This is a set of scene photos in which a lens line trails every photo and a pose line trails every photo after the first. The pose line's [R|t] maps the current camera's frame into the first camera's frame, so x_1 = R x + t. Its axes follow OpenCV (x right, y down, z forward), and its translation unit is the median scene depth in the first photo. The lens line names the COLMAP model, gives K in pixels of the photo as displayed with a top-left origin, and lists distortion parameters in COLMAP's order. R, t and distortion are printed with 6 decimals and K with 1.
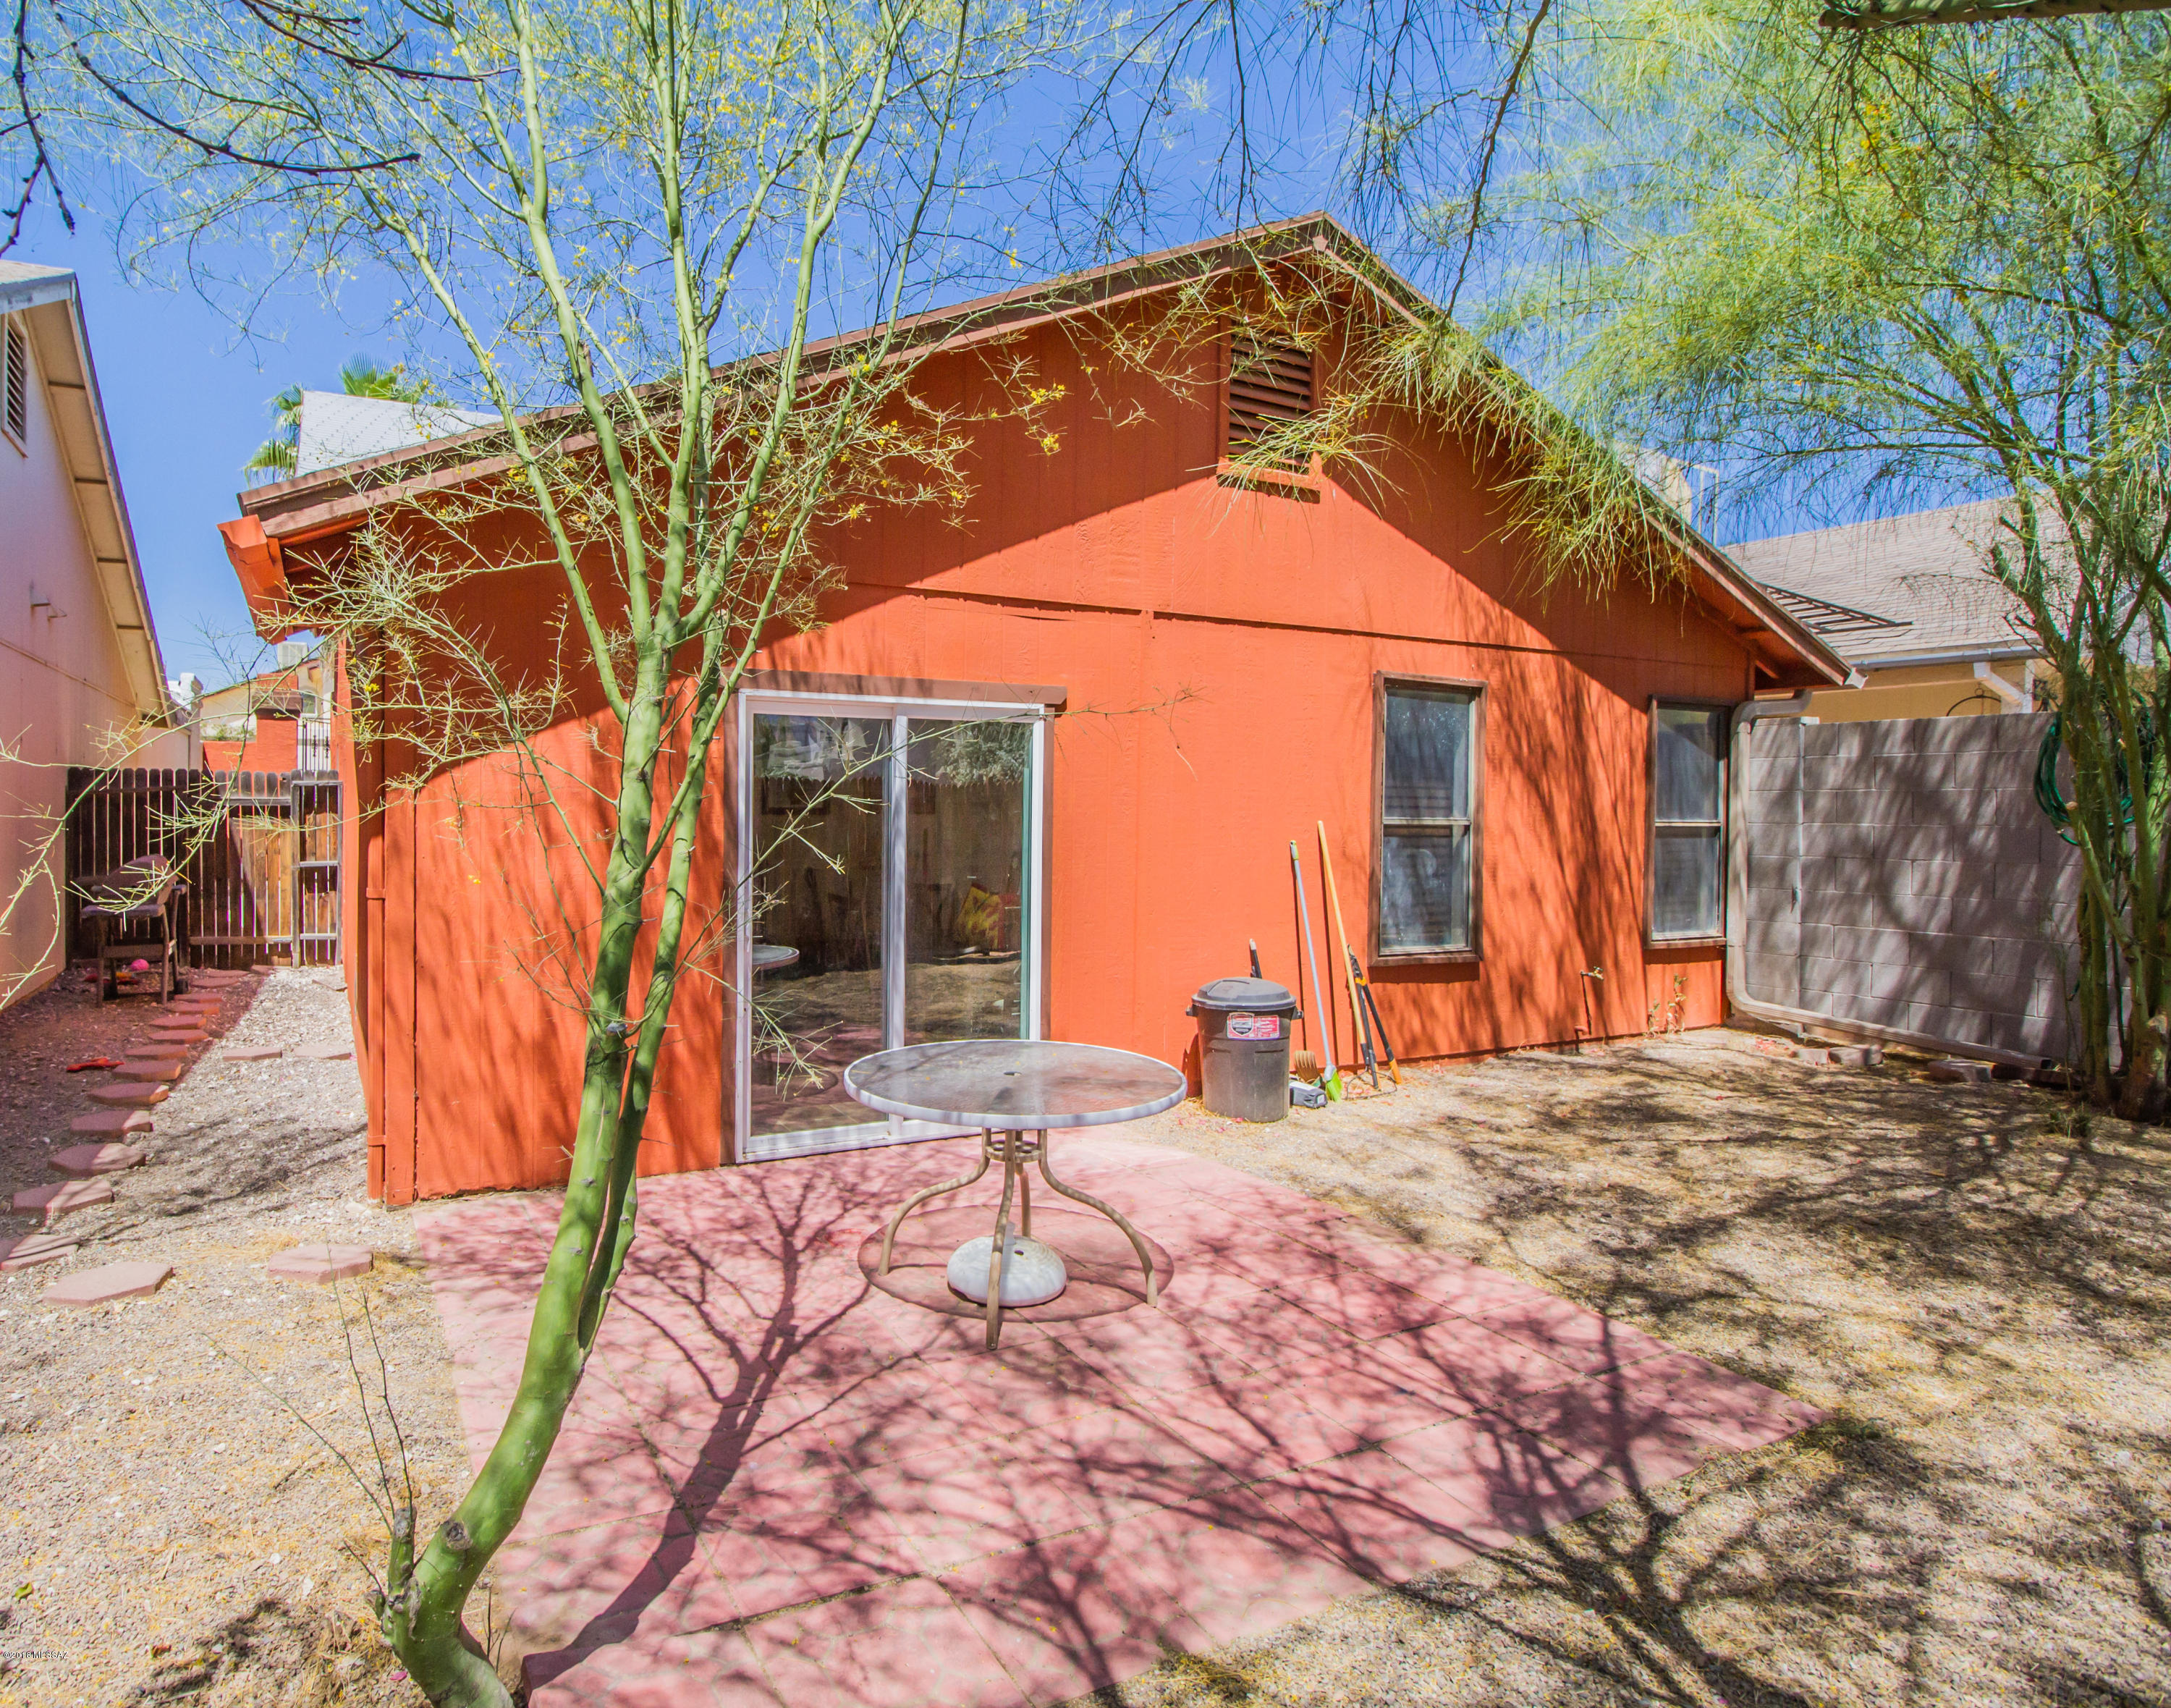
lens RADIAL K [[1098.5, 0, 1085.7], [0, 1098.5, 821.0], [0, 0, 1]] dist [-0.019387, -0.000329]
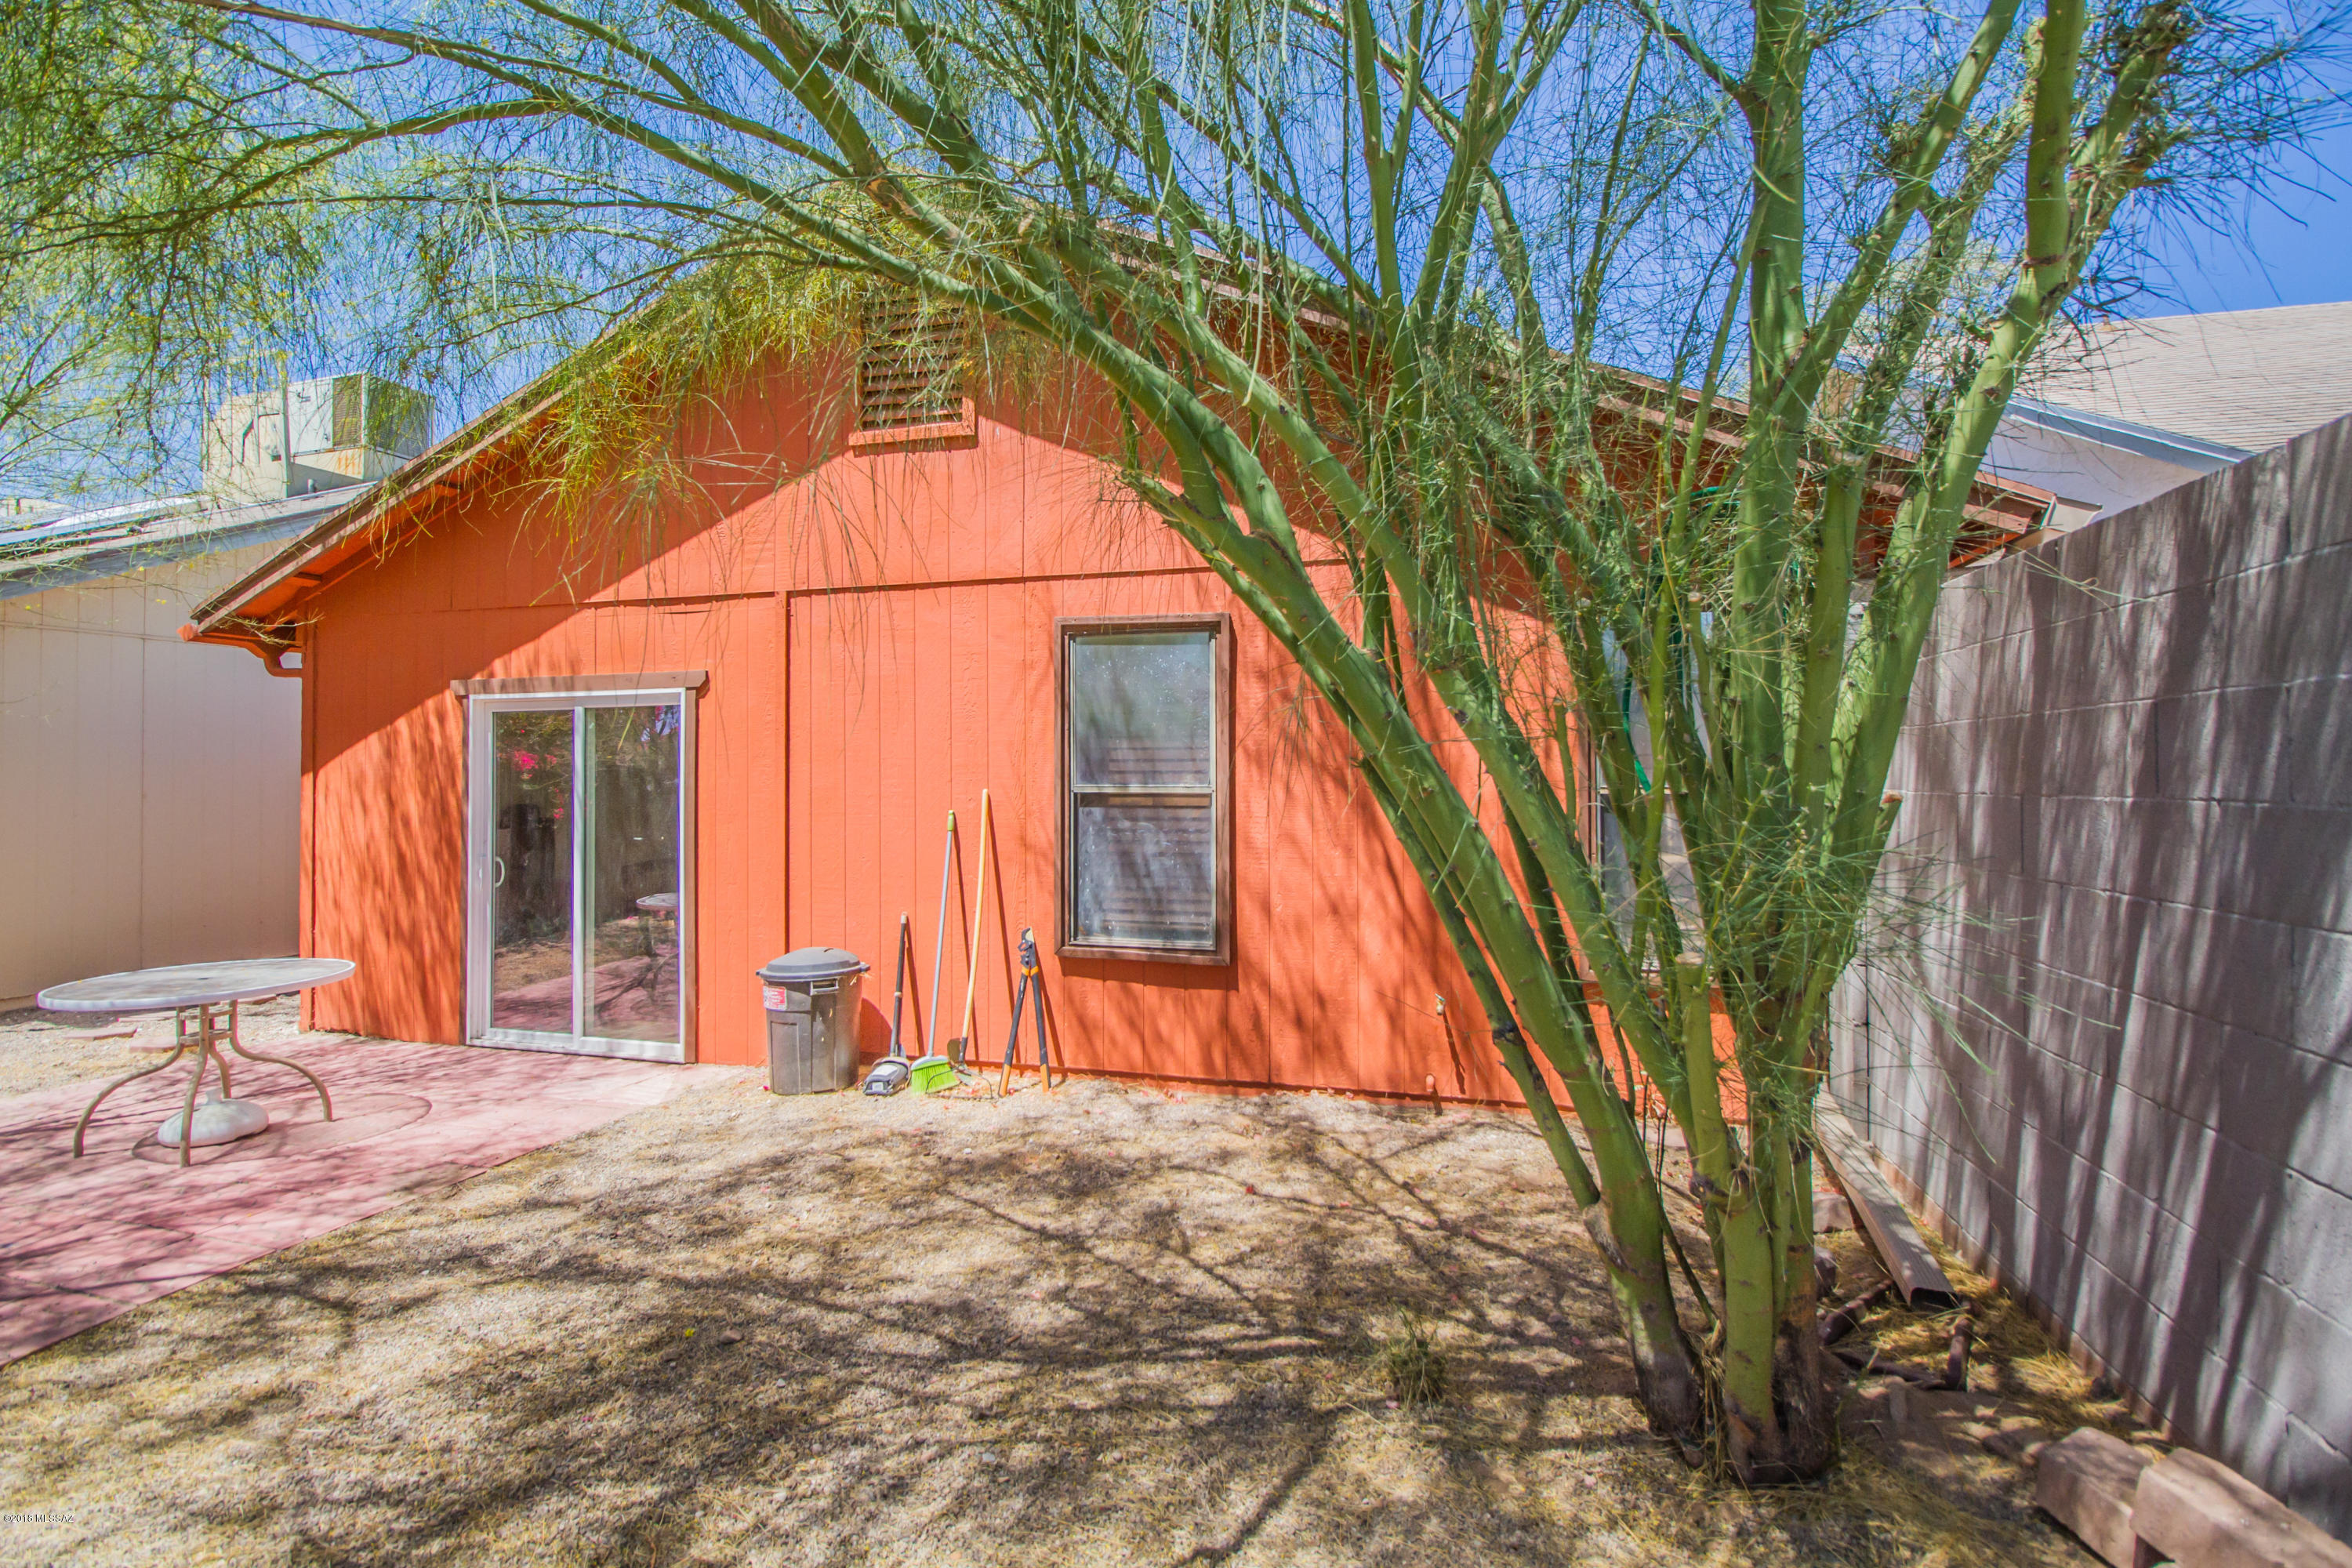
lens RADIAL K [[1089.8, 0, 1173.1], [0, 1089.8, 753.2], [0, 0, 1]] dist [-0.001445, -0.011842]
pose [[0.757752, -0.025876, -0.652030, 1.078412], [0.003350, 0.999355, -0.035766, 0.003465], [0.652534, 0.024917, 0.757349, 0.478231]]
